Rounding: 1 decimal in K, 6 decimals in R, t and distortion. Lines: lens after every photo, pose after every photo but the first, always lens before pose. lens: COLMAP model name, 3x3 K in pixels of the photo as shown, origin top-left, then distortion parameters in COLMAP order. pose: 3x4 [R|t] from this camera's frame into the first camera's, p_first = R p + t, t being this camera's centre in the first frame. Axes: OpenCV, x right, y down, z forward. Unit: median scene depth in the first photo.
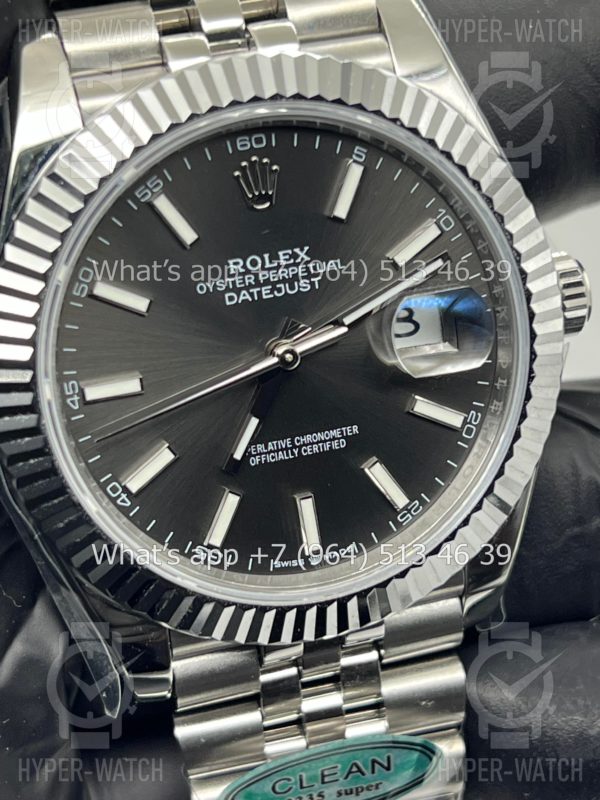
lens RADIAL K [[1860.5, 0, 292.7], [0, 1860.5, 393.8], [0, 0, 1]] dist [0.144981, 0.000000]
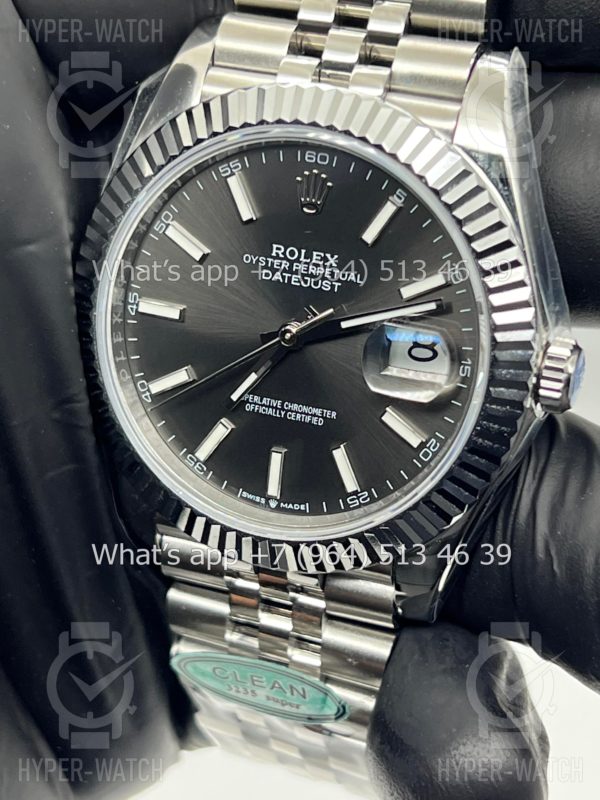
lens RADIAL K [[1860.5, 0, 304.8], [0, 1860.5, 404.0], [0, 0, 1]] dist [0.144981, 0.000000]
pose [[0.803509, 0.365625, -0.469778, 0.585390], [-0.340146, 0.929630, 0.141738, -0.152356], [0.488543, 0.045905, 0.871332, -0.046082]]
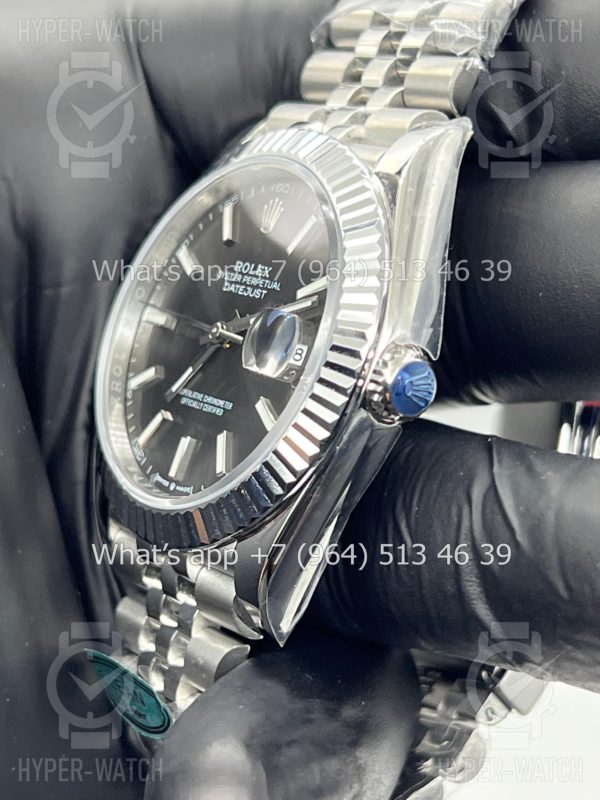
lens RADIAL K [[1860.5, 0, 300.2], [0, 1860.5, 401.2], [0, 0, 1]] dist [0.144981, 0.000000]
pose [[0.324653, 0.226186, -0.918390, 1.259505], [-0.545626, 0.837920, 0.013487, -0.028076], [0.772589, 0.496719, 0.395446, 0.534051]]
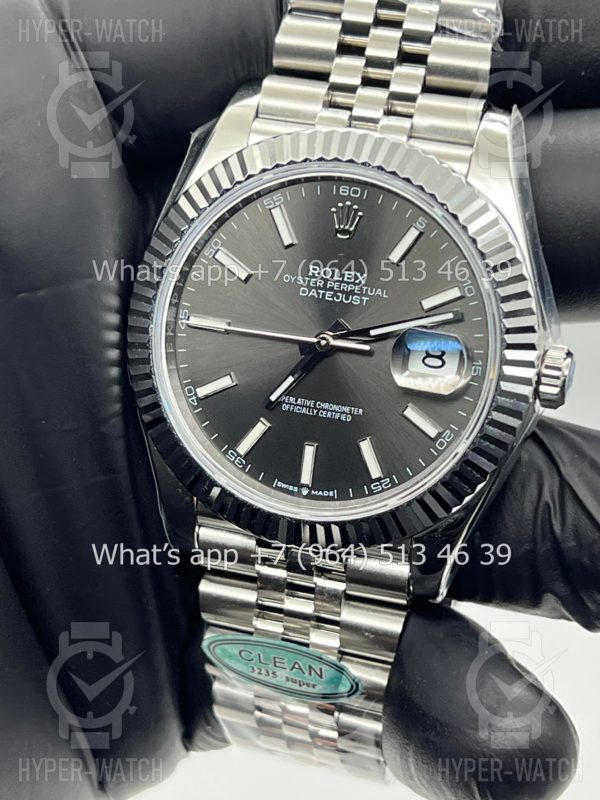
lens RADIAL K [[1860.5, 0, 292.9], [0, 1860.5, 397.6], [0, 0, 1]] dist [0.144981, 0.000000]
pose [[0.840875, 0.318357, -0.437697, 0.604440], [-0.353191, 0.935549, 0.001940, 0.024735], [0.410104, 0.152959, 0.899121, -0.270792]]
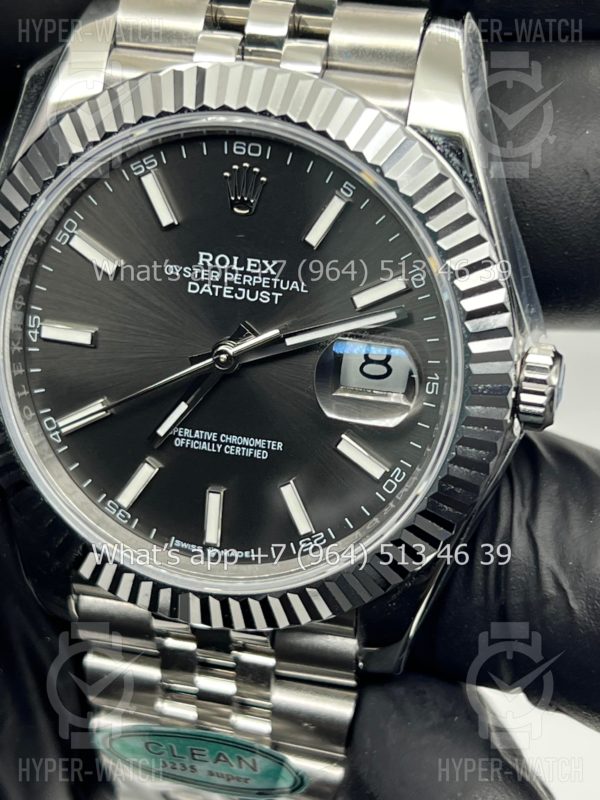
lens RADIAL K [[1860.5, 0, 307.2], [0, 1860.5, 402.9], [0, 0, 1]] dist [0.144981, 0.000000]
pose [[0.867782, 0.321256, -0.379142, 0.436027], [-0.301659, 0.946834, 0.111835, -0.124998], [0.394912, 0.017323, 0.918556, 0.064448]]
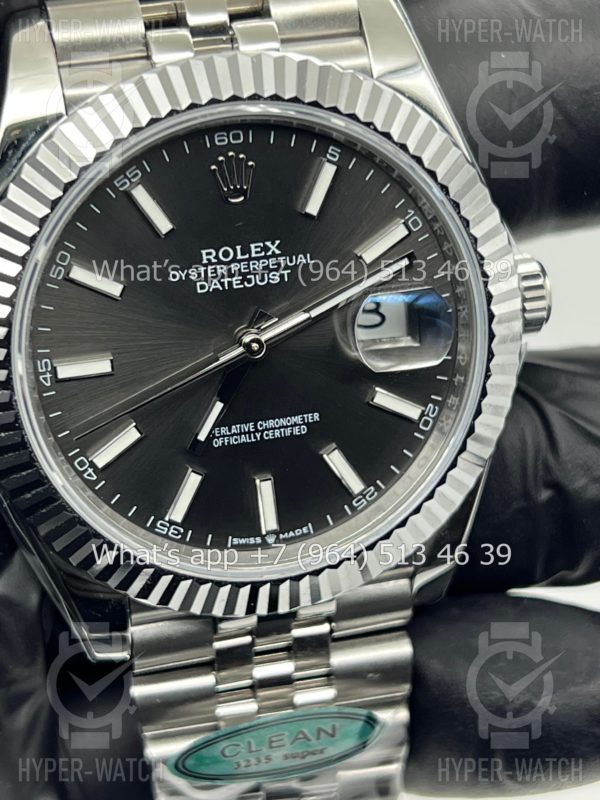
lens RADIAL K [[1860.5, 0, 305.9], [0, 1860.5, 402.7], [0, 0, 1]] dist [0.144981, 0.000000]
pose [[0.998553, 0.053771, -0.000929, 0.028827], [-0.053643, 0.997102, 0.053944, -0.045553], [0.003827, -0.053816, 0.998544, -0.042266]]
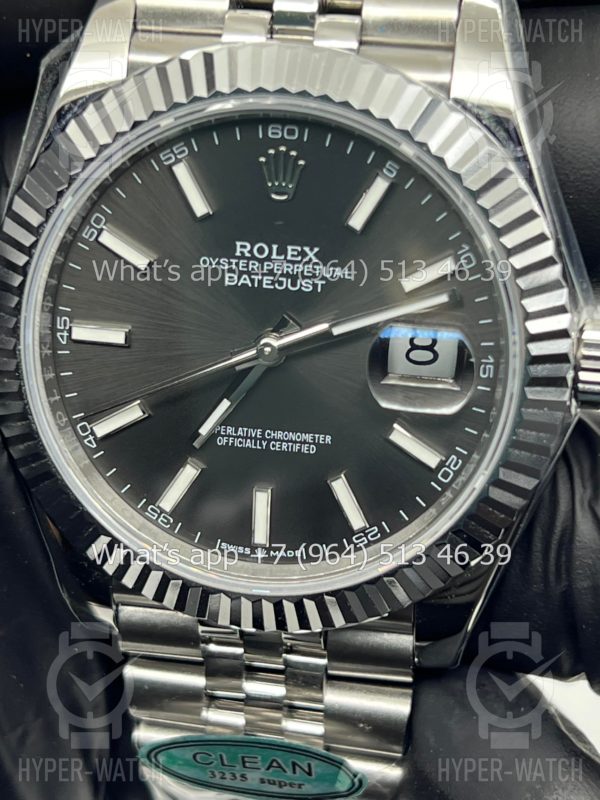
lens RADIAL K [[1860.5, 0, 302.1], [0, 1860.5, 397.3], [0, 0, 1]] dist [0.144981, 0.000000]
pose [[0.902623, 0.278337, -0.328331, 0.345177], [-0.257611, 0.960420, 0.105973, -0.105256], [0.344831, -0.011072, 0.938599, 0.070544]]
